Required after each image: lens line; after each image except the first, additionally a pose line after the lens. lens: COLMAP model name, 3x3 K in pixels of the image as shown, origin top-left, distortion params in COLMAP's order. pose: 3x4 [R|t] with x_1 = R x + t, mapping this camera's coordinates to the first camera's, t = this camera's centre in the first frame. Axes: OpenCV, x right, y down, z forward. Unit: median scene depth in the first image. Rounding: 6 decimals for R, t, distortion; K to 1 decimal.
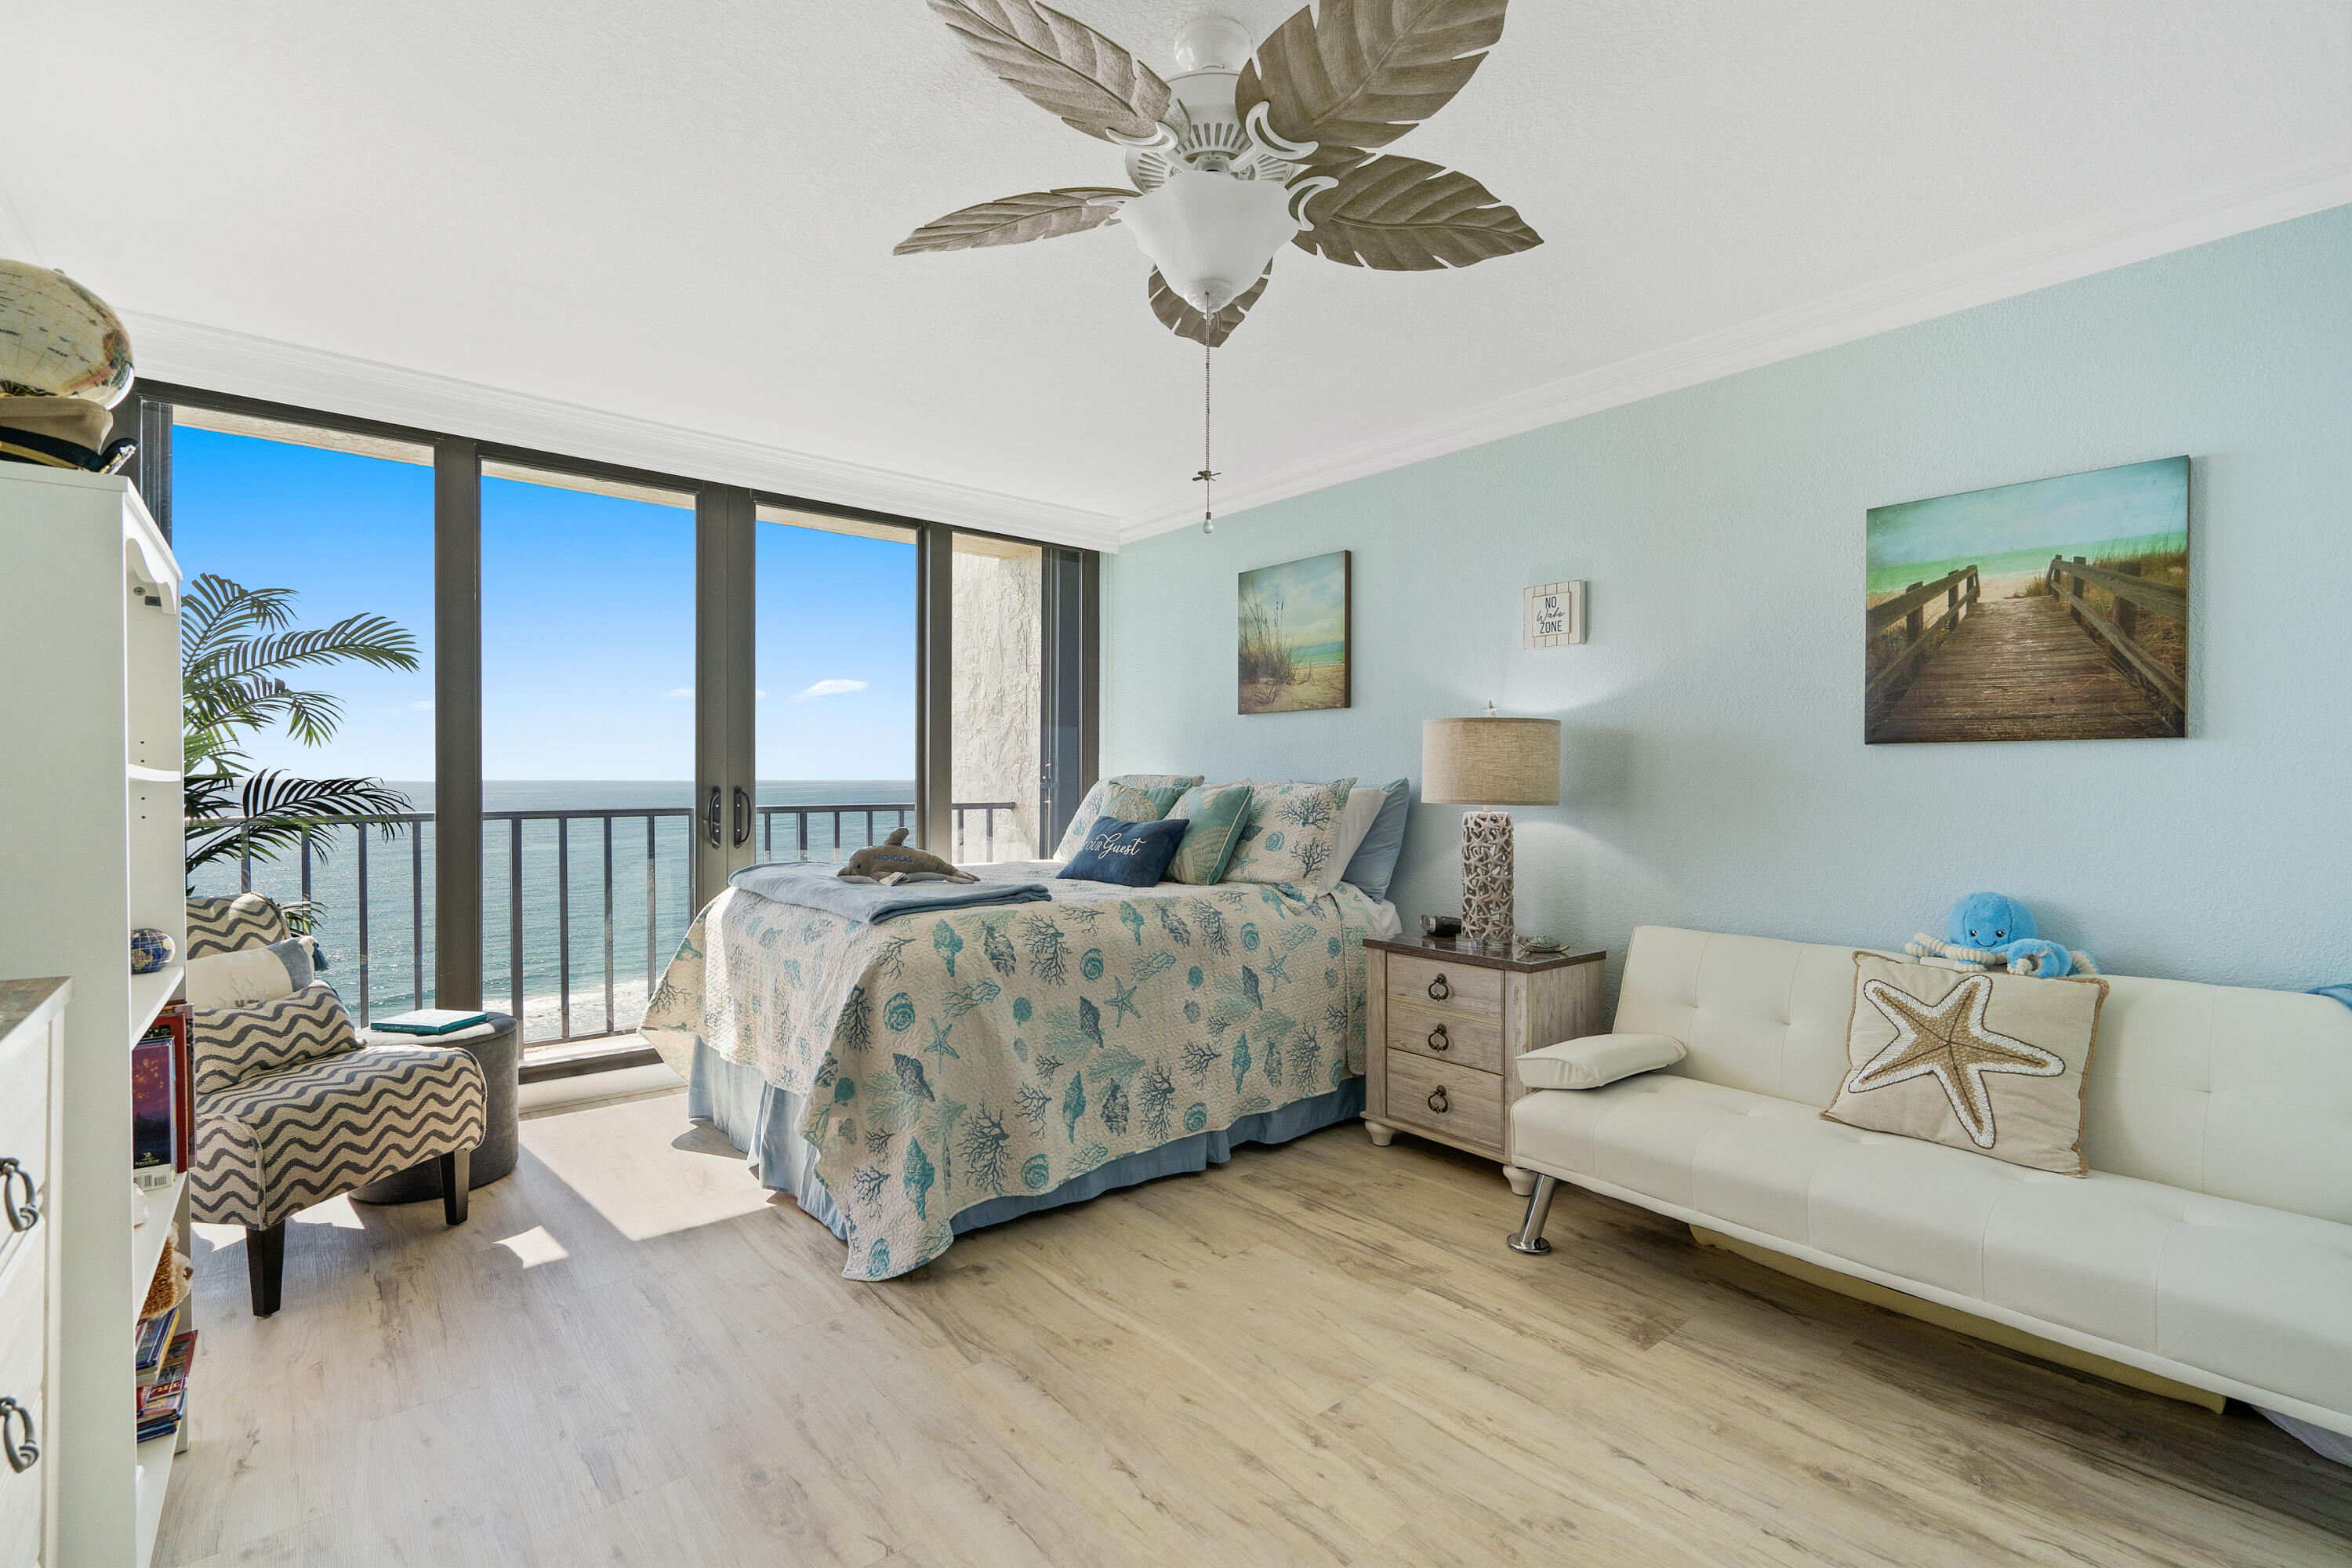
lens RADIAL K [[1079.3, 0, 1192.7], [0, 1079.3, 783.4], [0, 0, 1]] dist [-0.002864, 0.000473]
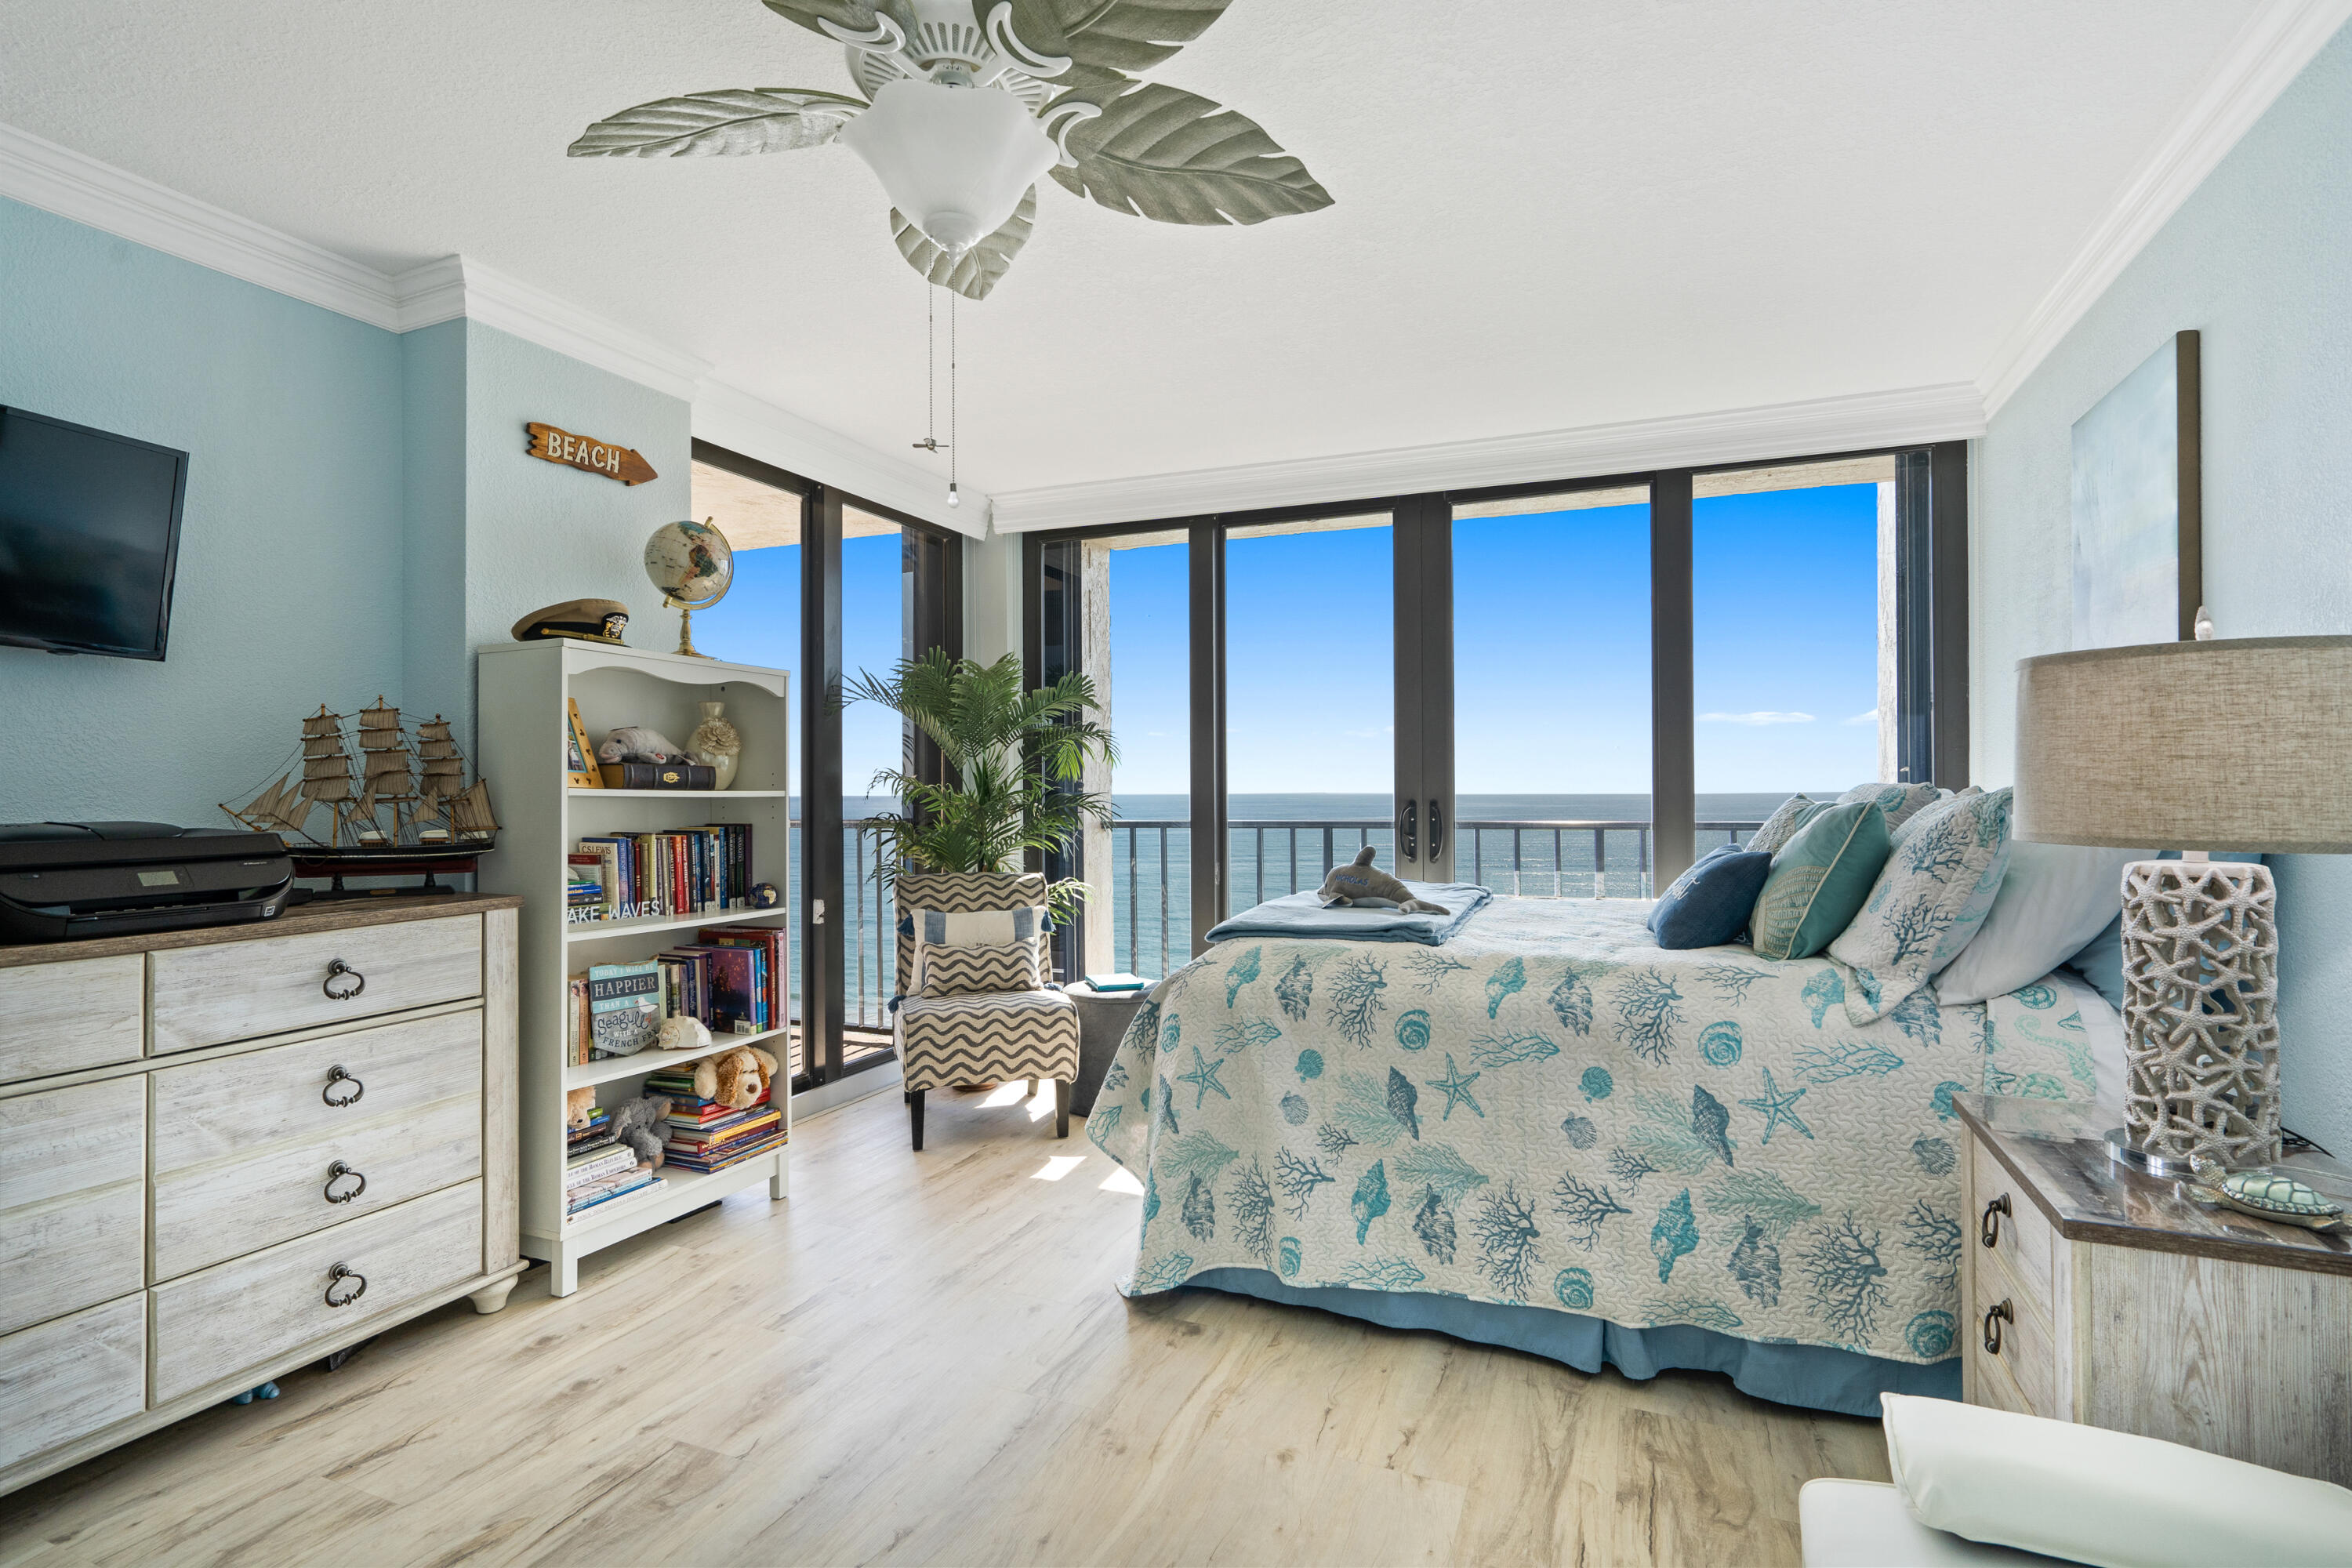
lens RADIAL K [[1147.1, 0, 1179.7], [0, 1147.1, 785.8], [0, 0, 1]] dist [0.004673, 0.000155]
pose [[0.438325, -0.008503, -0.898776, 0.567494], [0.001384, 0.999960, -0.008785, -0.001363], [0.898815, 0.002607, 0.438320, 0.474701]]
